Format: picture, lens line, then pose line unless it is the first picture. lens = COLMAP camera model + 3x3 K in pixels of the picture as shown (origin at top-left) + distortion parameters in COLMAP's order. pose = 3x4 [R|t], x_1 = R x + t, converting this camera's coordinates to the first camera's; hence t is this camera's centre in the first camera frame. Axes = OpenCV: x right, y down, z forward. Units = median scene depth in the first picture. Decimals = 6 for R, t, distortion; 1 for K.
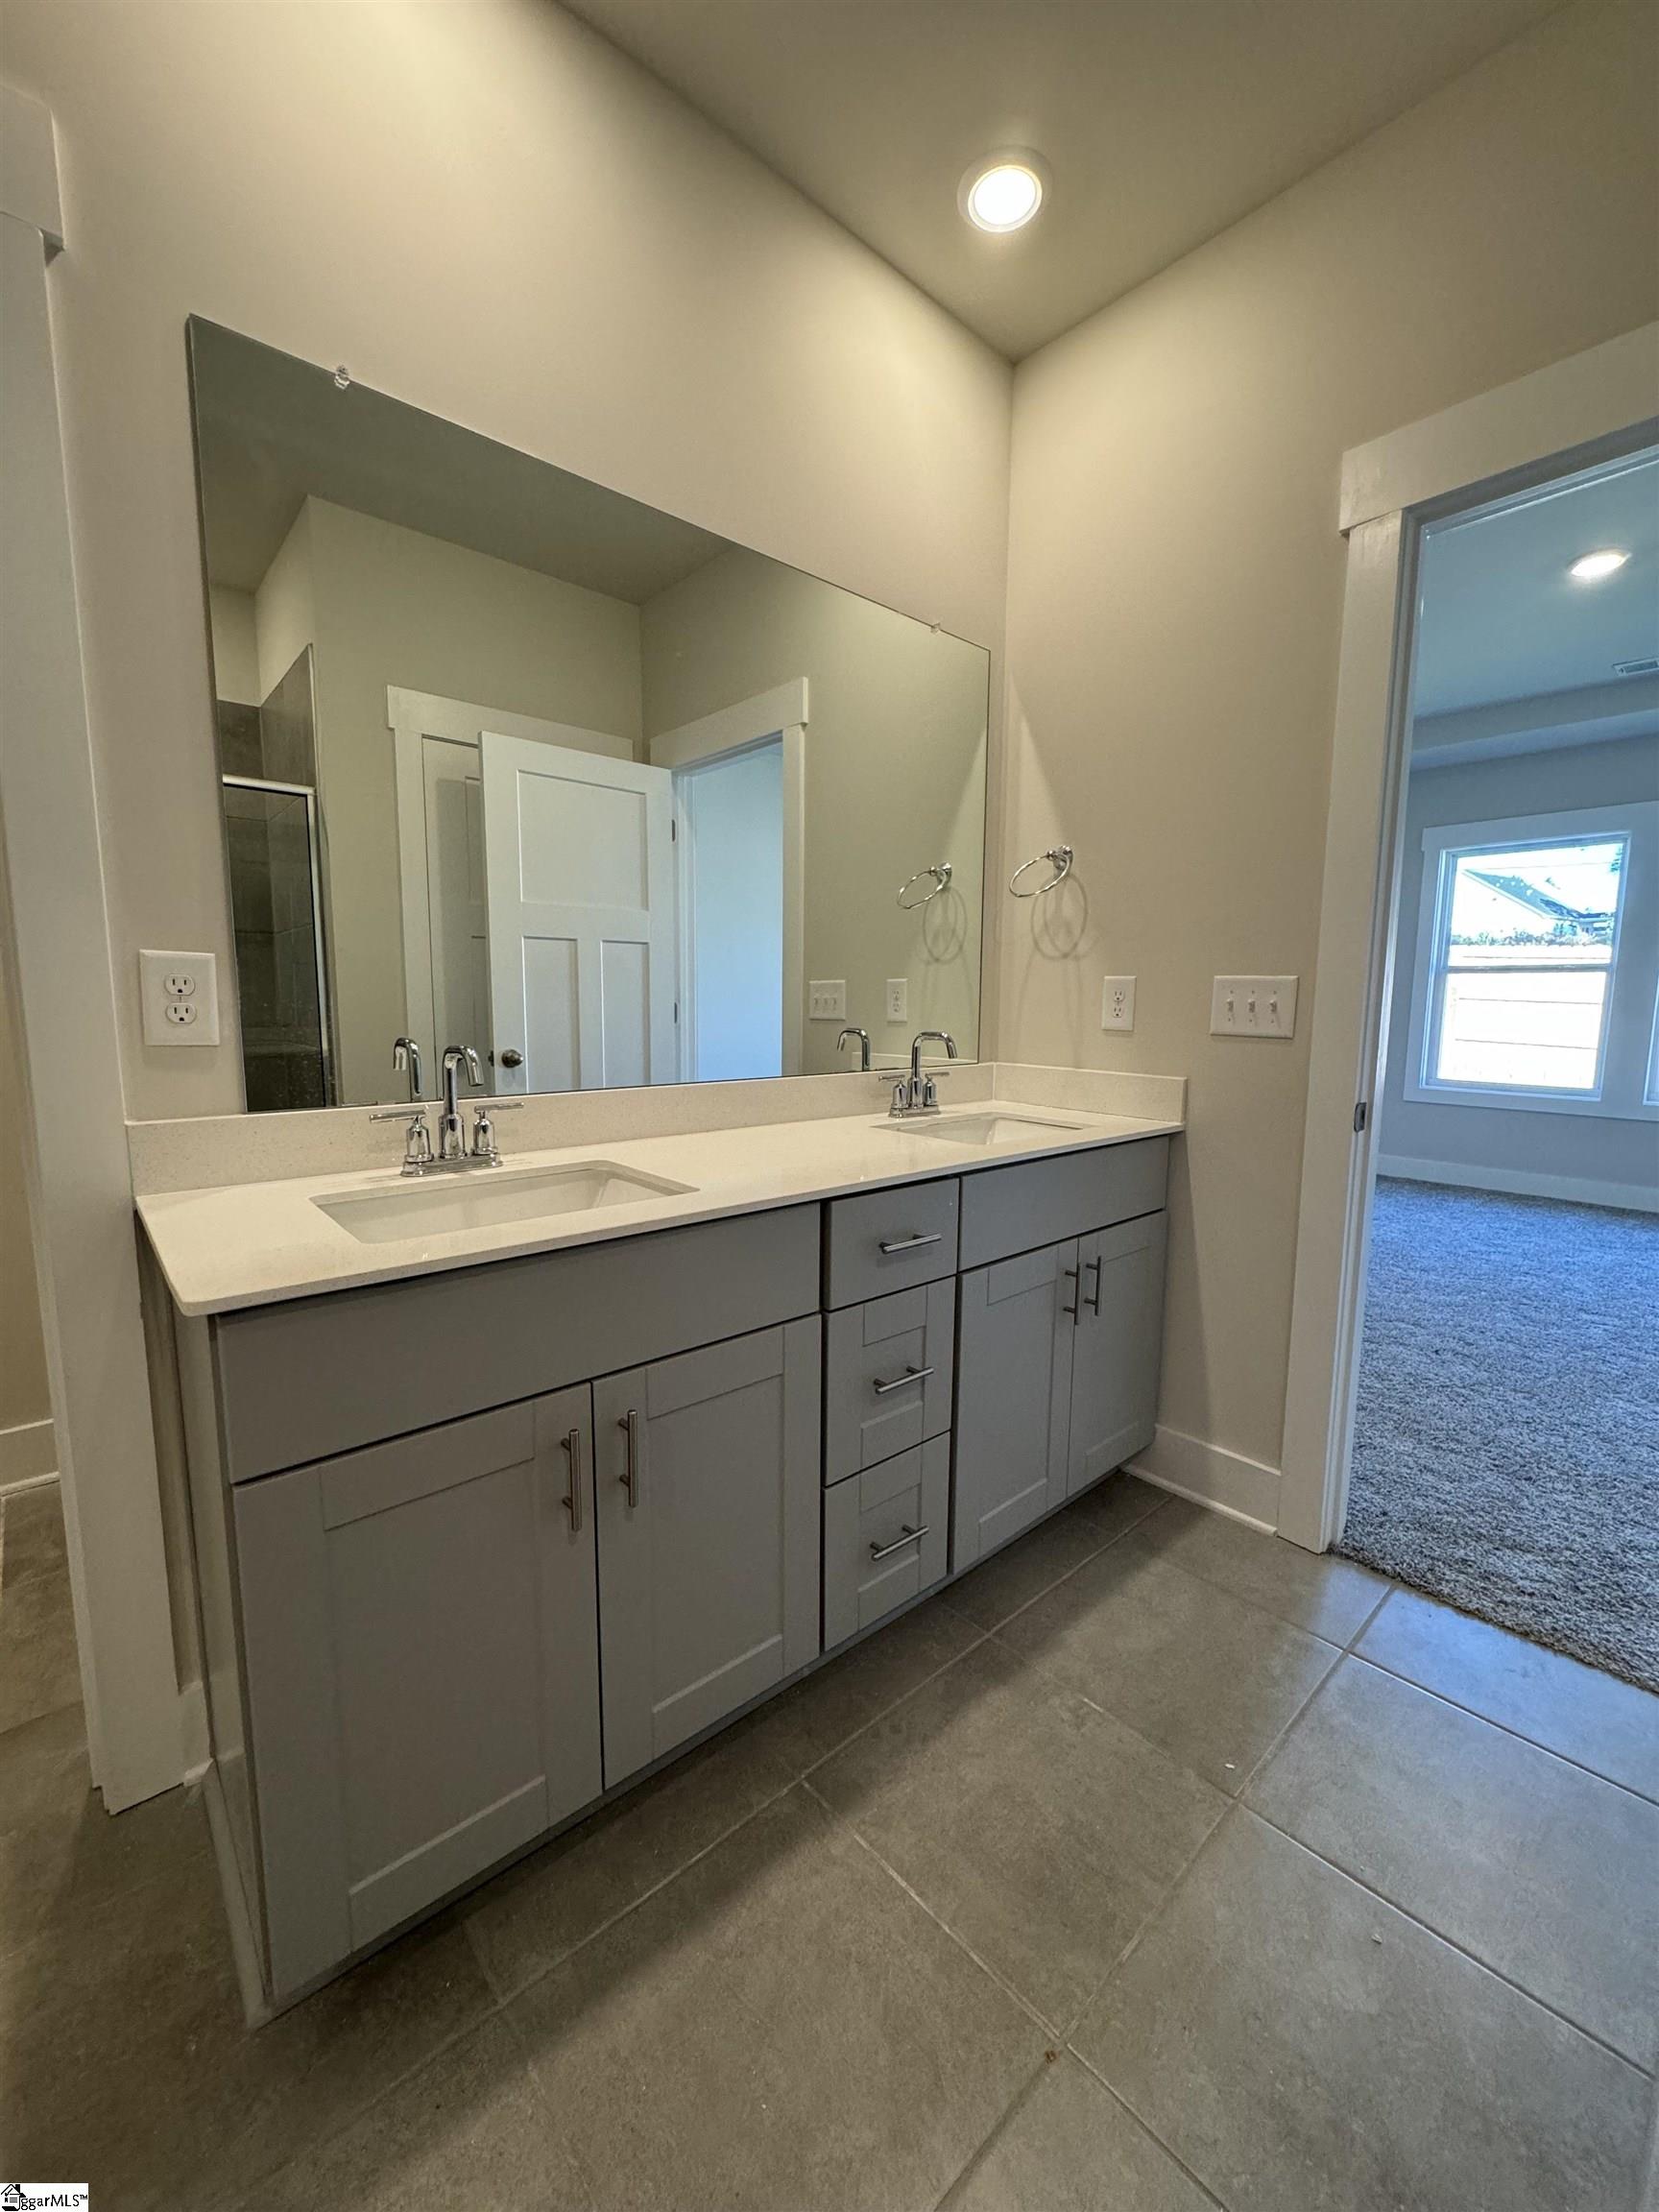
lens RADIAL K [[875.8, 0, 829.5], [0, 875.8, 1106.0], [0, 0, 1]] dist [0.000212, -0.000358]
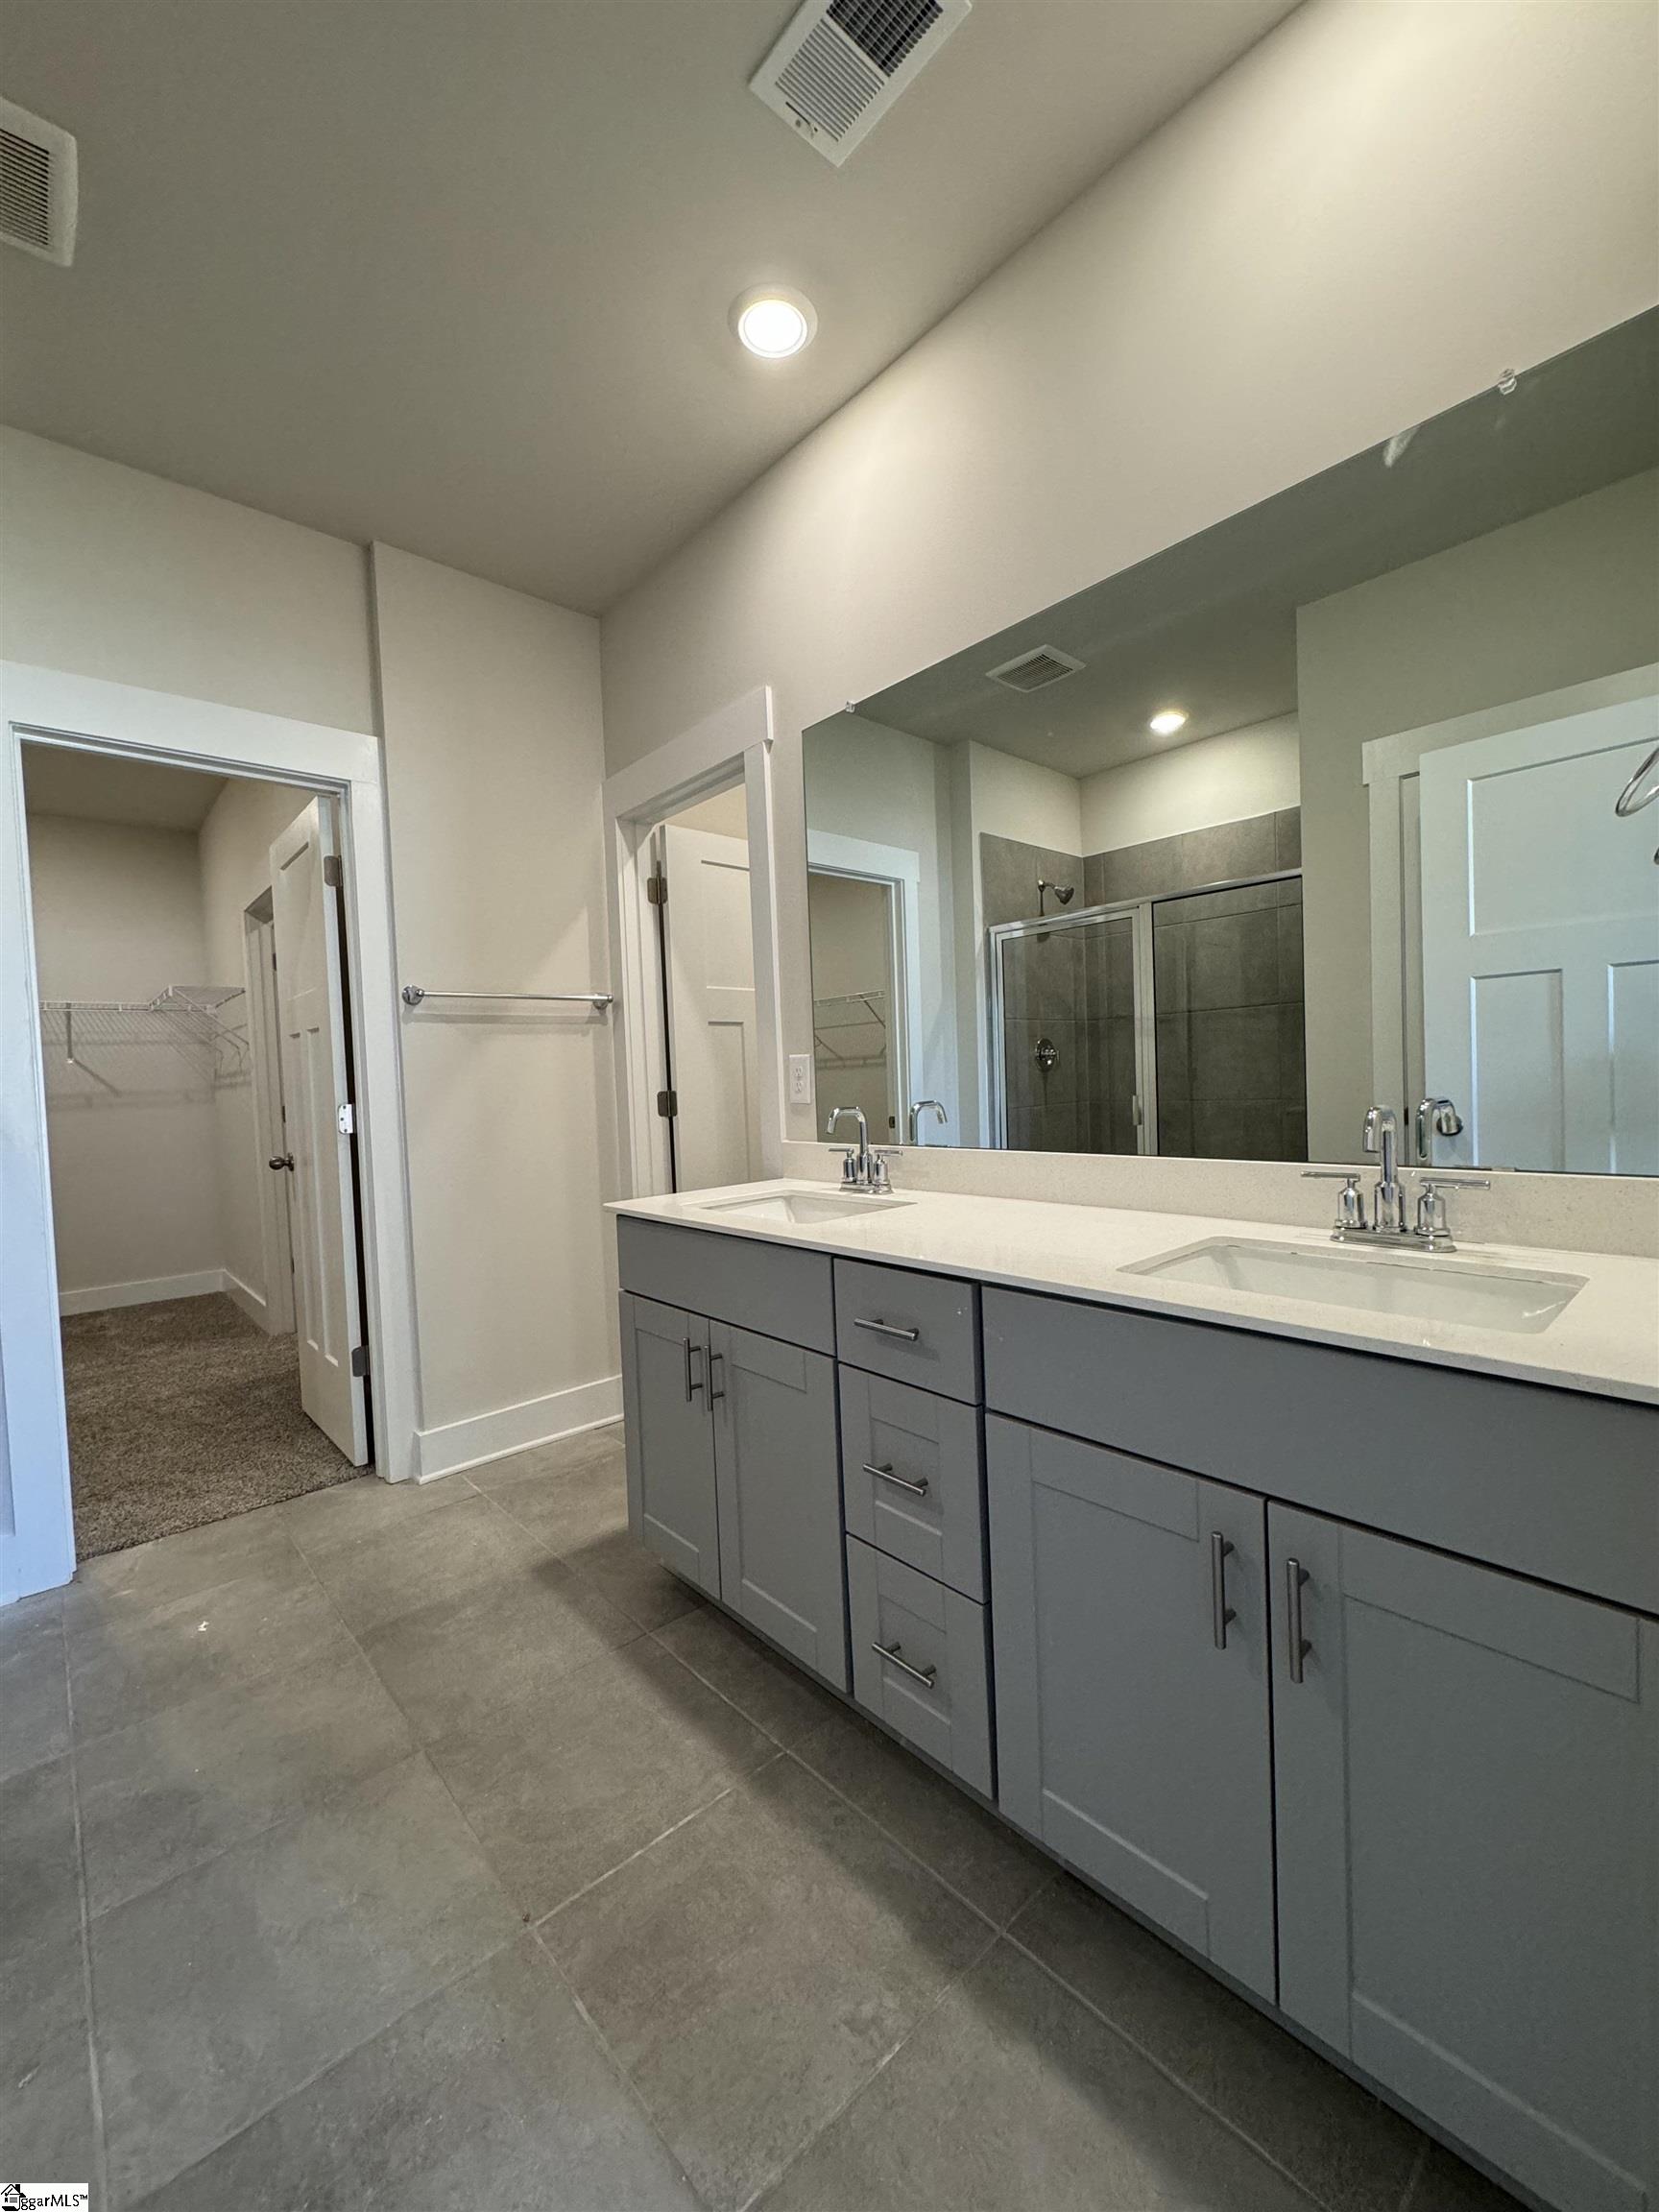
lens RADIAL K [[861.1, 0, 821.2], [0, 861.1, 1097.5], [0, 0, 1]] dist [0.001203, 0.000133]
pose [[0.015460, 0.015526, -0.999760, 0.997207], [-0.079524, 0.996731, 0.014249, -0.097805], [0.996713, 0.079284, 0.016644, 0.880613]]
